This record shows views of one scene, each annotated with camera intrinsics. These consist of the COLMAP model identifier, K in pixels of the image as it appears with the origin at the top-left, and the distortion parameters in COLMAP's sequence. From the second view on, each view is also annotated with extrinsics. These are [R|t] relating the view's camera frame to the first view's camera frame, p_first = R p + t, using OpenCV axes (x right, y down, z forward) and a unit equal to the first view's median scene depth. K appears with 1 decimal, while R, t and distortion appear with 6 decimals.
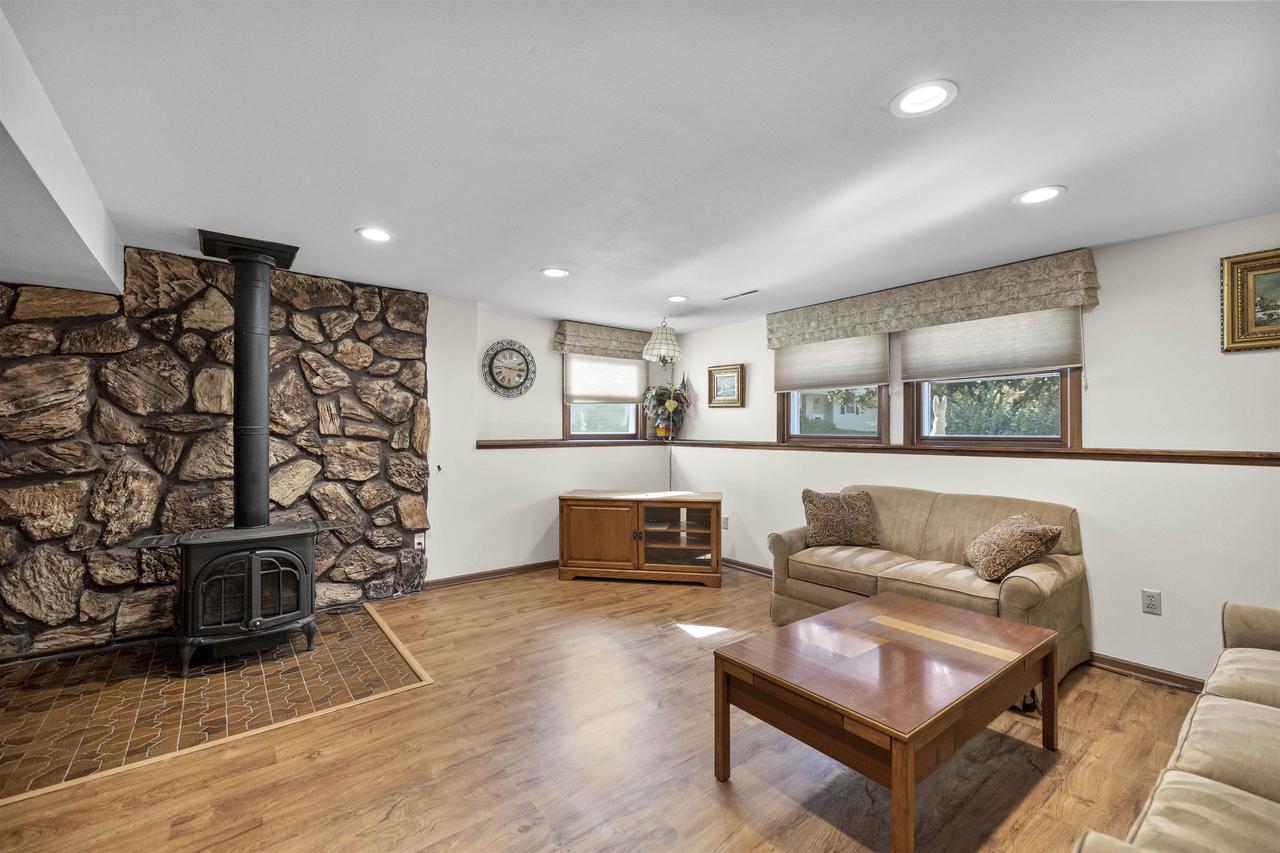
lens RADIAL K [[538.5, 0, 637.7], [0, 538.5, 426.7], [0, 0, 1]] dist [0.000539, 0.000019]
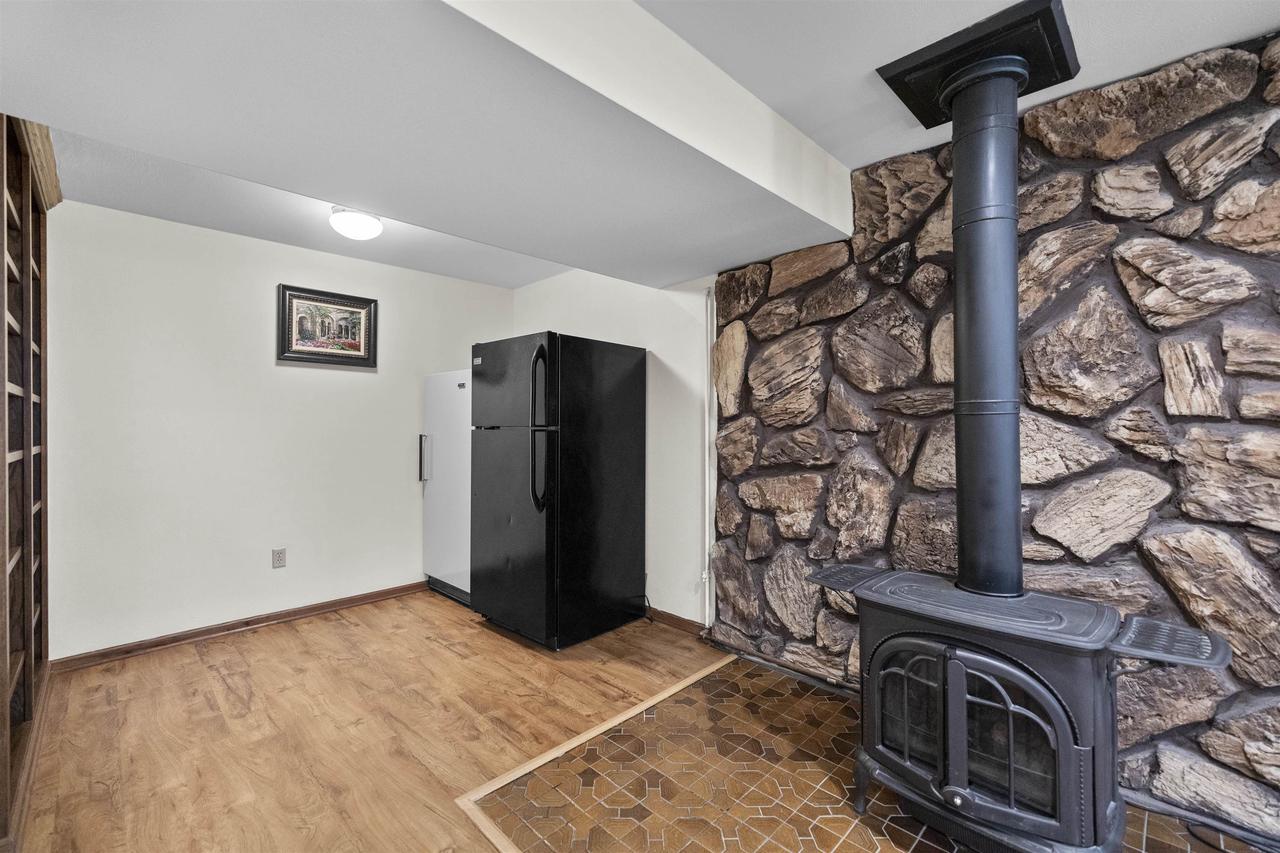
lens RADIAL K [[538.5, 0, 637.7], [0, 538.5, 426.7], [0, 0, 1]] dist [0.000539, 0.000019]
pose [[0.129686, -0.003728, -0.991548, -0.233181], [0.009058, 0.999956, -0.002575, 0.023849], [0.991514, -0.008648, 0.129714, 0.585430]]
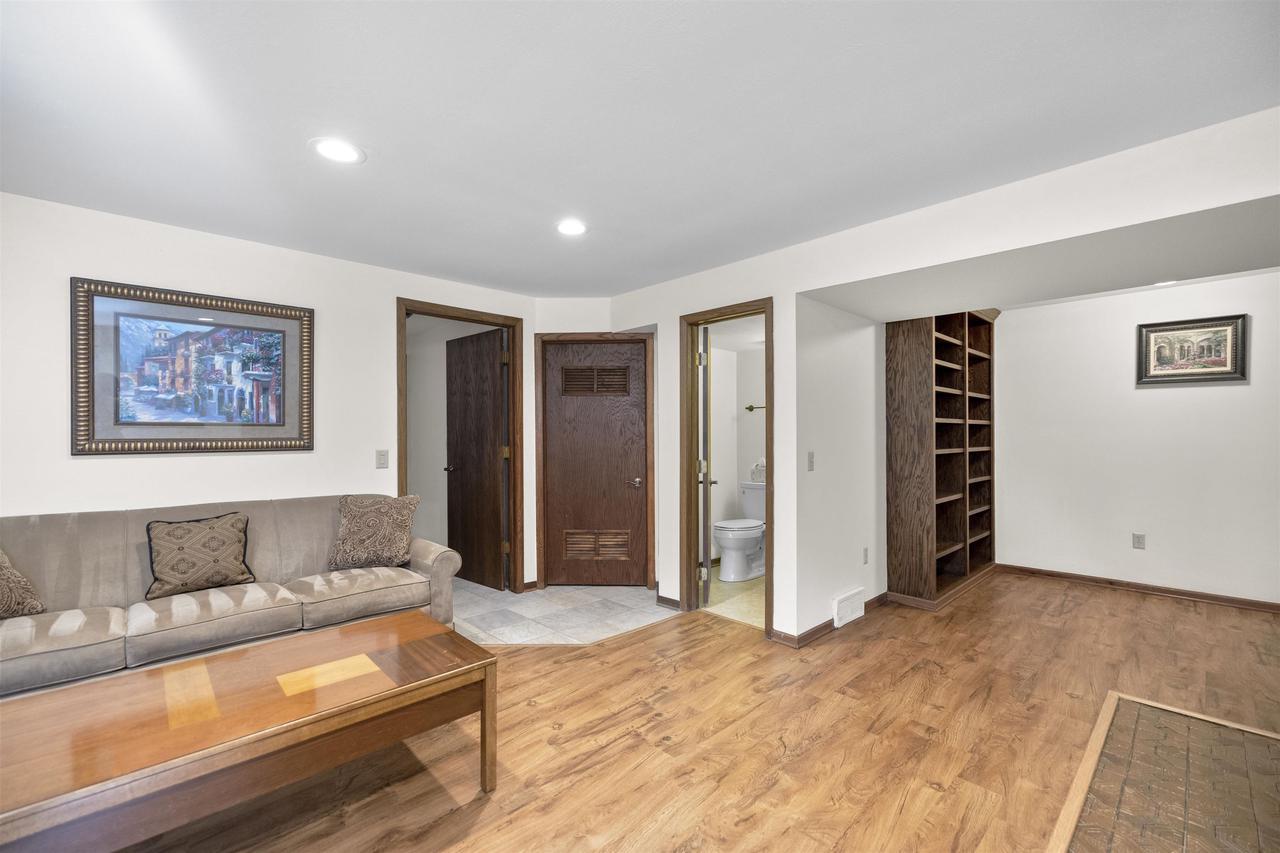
lens RADIAL K [[538.5, 0, 637.7], [0, 538.5, 426.7], [0, 0, 1]] dist [0.000539, 0.000019]
pose [[-0.994277, -0.001669, -0.106819, -0.001264], [0.000176, 0.999851, -0.017257, 0.011726], [0.106832, -0.017177, -0.994129, 1.200460]]
